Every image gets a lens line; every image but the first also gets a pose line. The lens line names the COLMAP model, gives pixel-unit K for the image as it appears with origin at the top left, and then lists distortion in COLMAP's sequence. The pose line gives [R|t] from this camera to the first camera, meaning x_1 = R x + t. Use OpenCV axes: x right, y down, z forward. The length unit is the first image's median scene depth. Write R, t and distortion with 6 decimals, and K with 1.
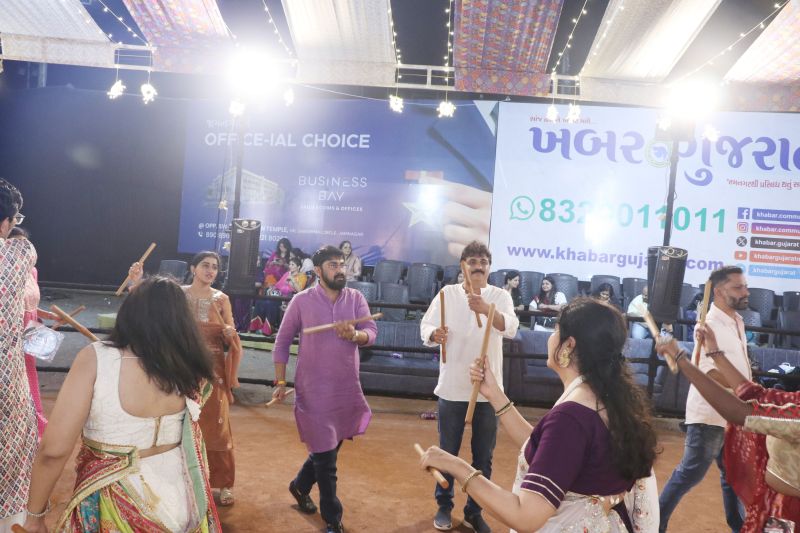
lens RADIAL K [[666.1, 0, 401.5], [0, 666.1, 268.5], [0, 0, 1]] dist [-0.124150, 0.095296]
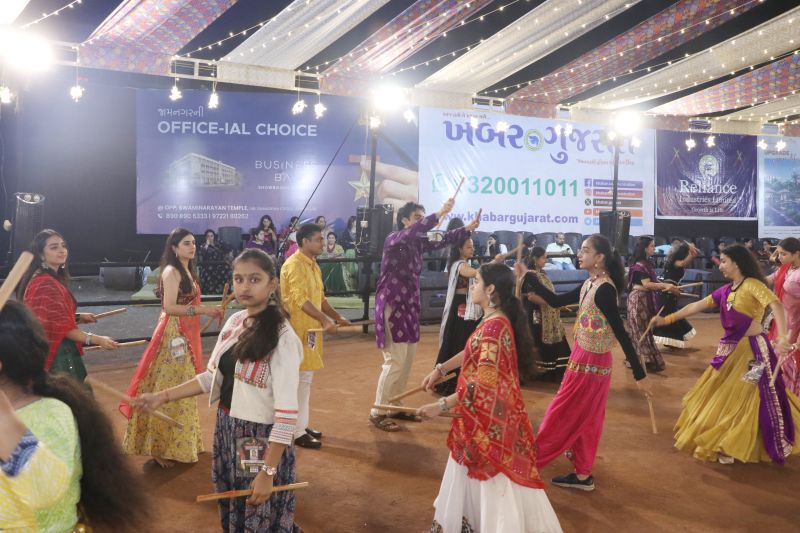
lens RADIAL K [[666.1, 0, 400.9], [0, 666.1, 263.5], [0, 0, 1]] dist [-0.124150, 0.095296]
pose [[0.905451, -0.079398, 0.416959, -0.460800], [0.059657, 0.996403, 0.060187, -0.017644], [-0.420238, -0.029622, 0.906931, -0.161763]]
